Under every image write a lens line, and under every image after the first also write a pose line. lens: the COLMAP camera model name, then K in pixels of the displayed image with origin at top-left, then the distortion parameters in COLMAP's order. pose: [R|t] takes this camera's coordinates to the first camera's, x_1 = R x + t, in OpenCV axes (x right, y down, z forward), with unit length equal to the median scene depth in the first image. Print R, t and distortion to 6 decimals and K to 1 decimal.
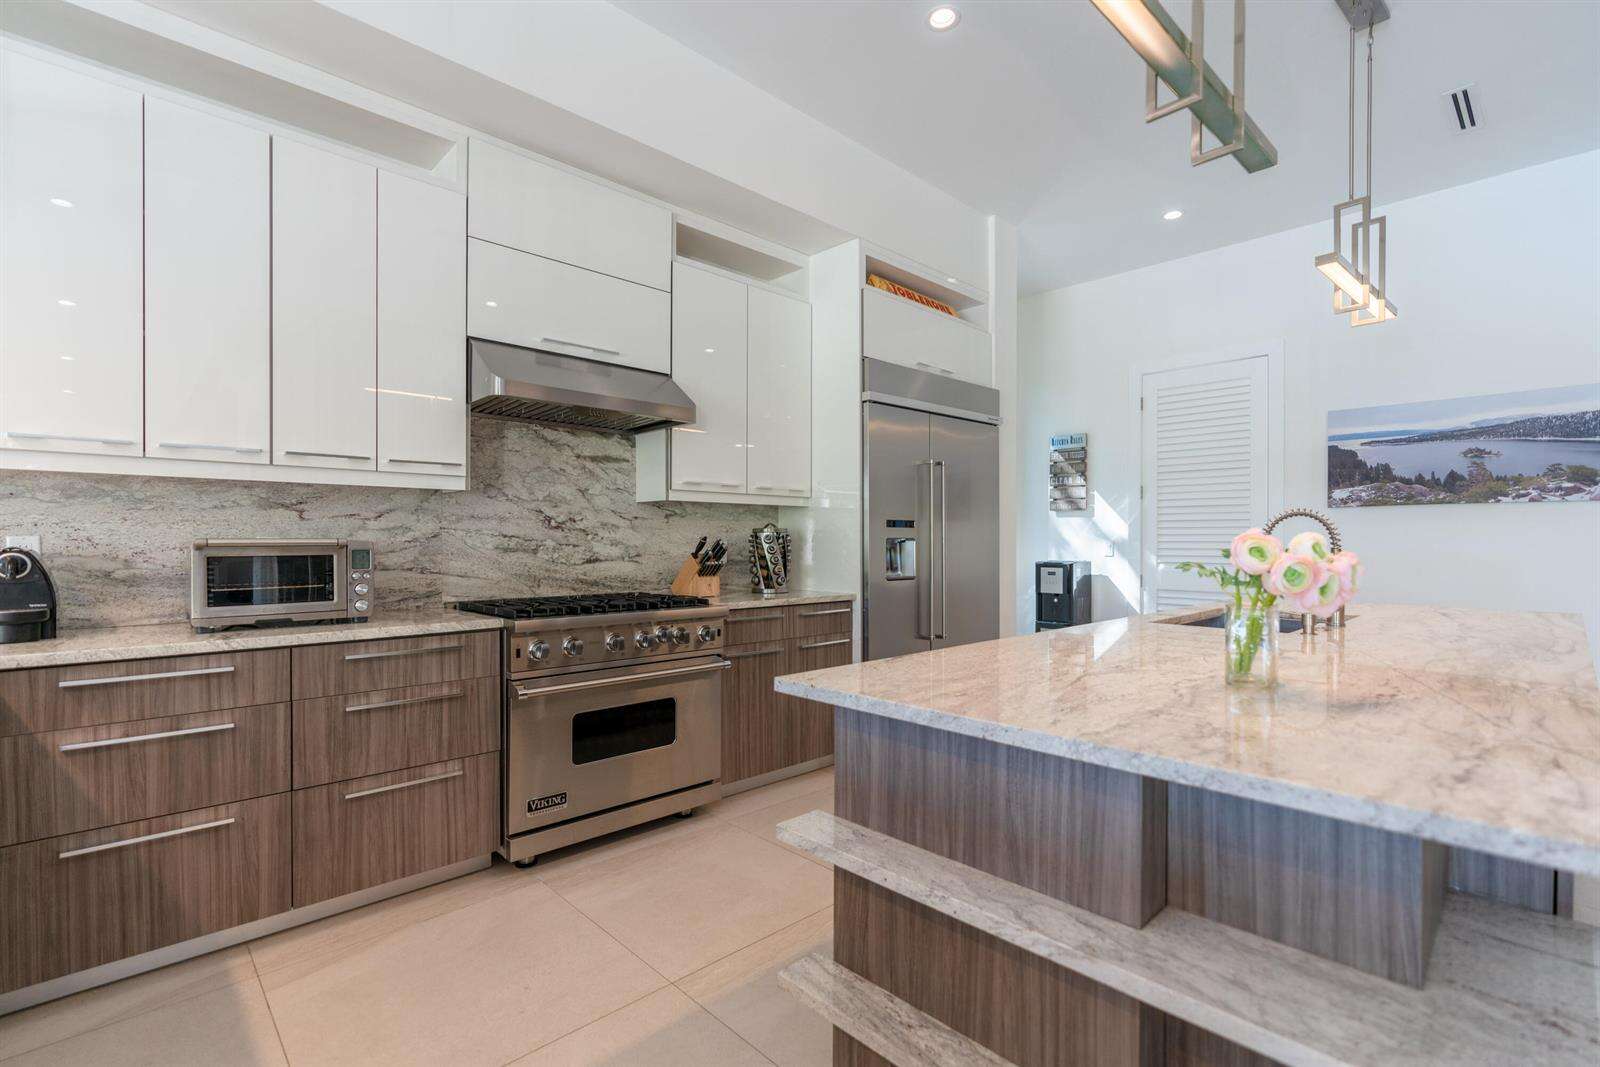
lens RADIAL K [[738.5, 0, 800.2], [0, 738.5, 544.6], [0, 0, 1]] dist [0.003901, 0.000530]
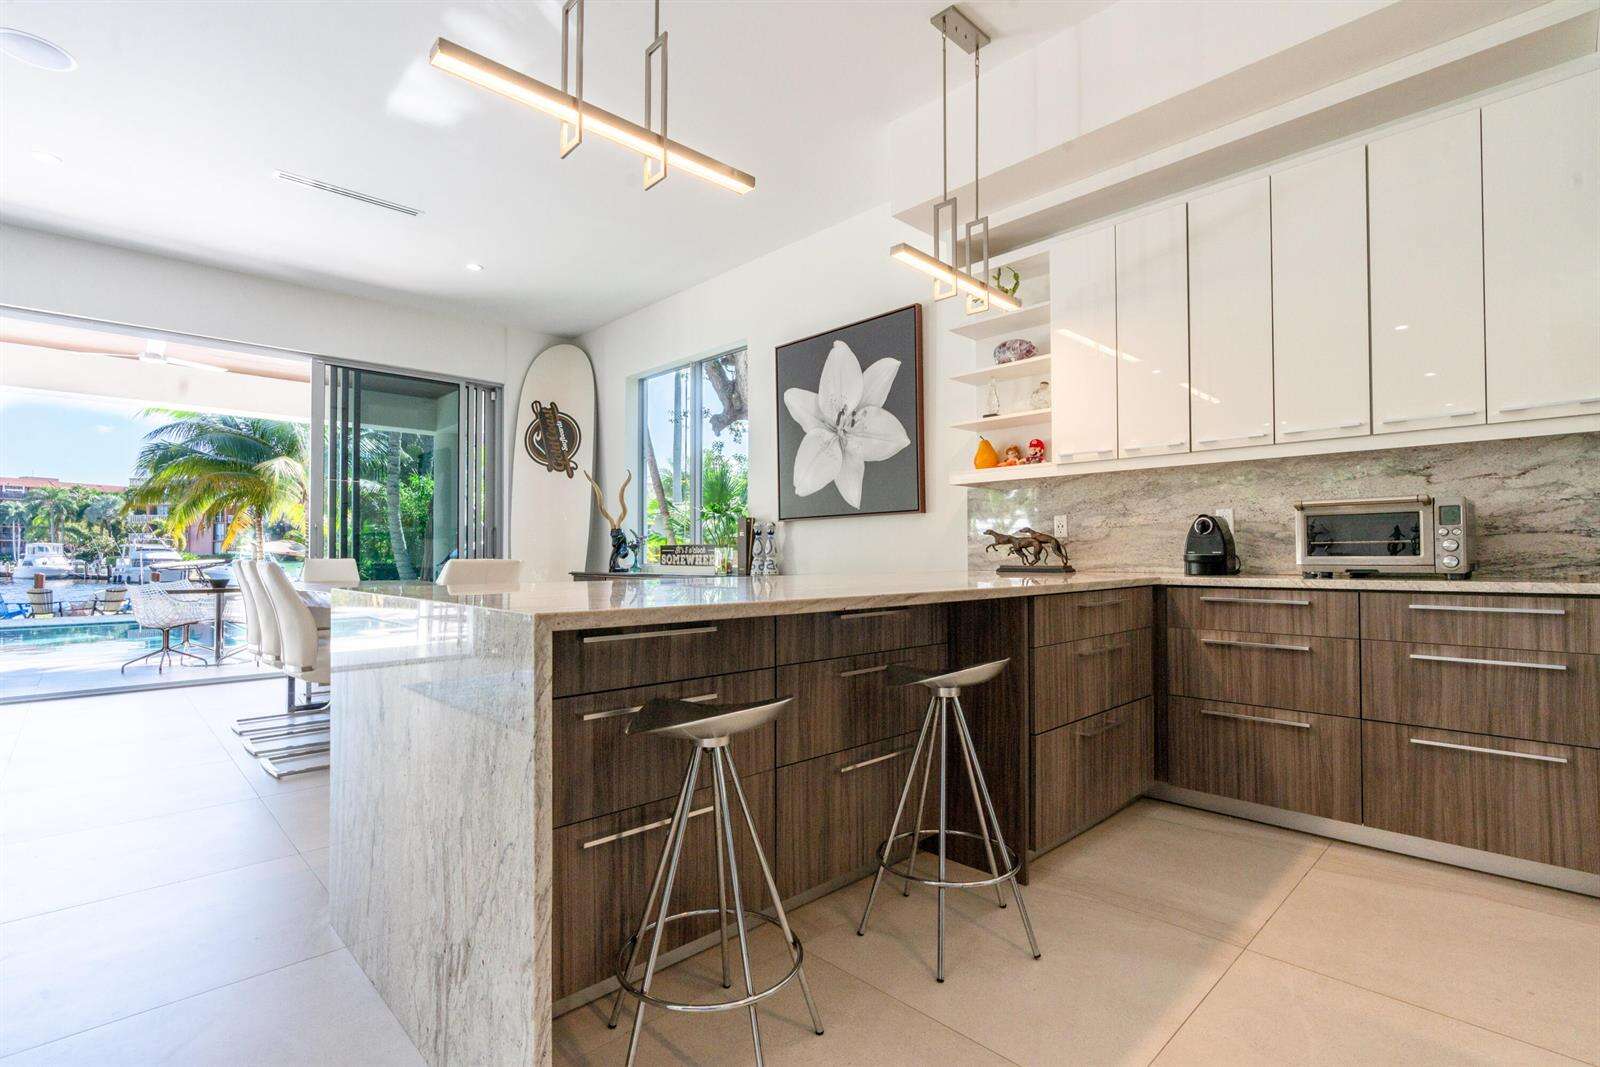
lens RADIAL K [[738.5, 0, 813.1], [0, 738.5, 546.8], [0, 0, 1]] dist [0.003901, 0.000530]
pose [[0.018744, -0.015673, -0.999701, 0.334997], [-0.004391, 0.999866, -0.015758, 0.072327], [0.999815, 0.004685, 0.018672, 0.113044]]
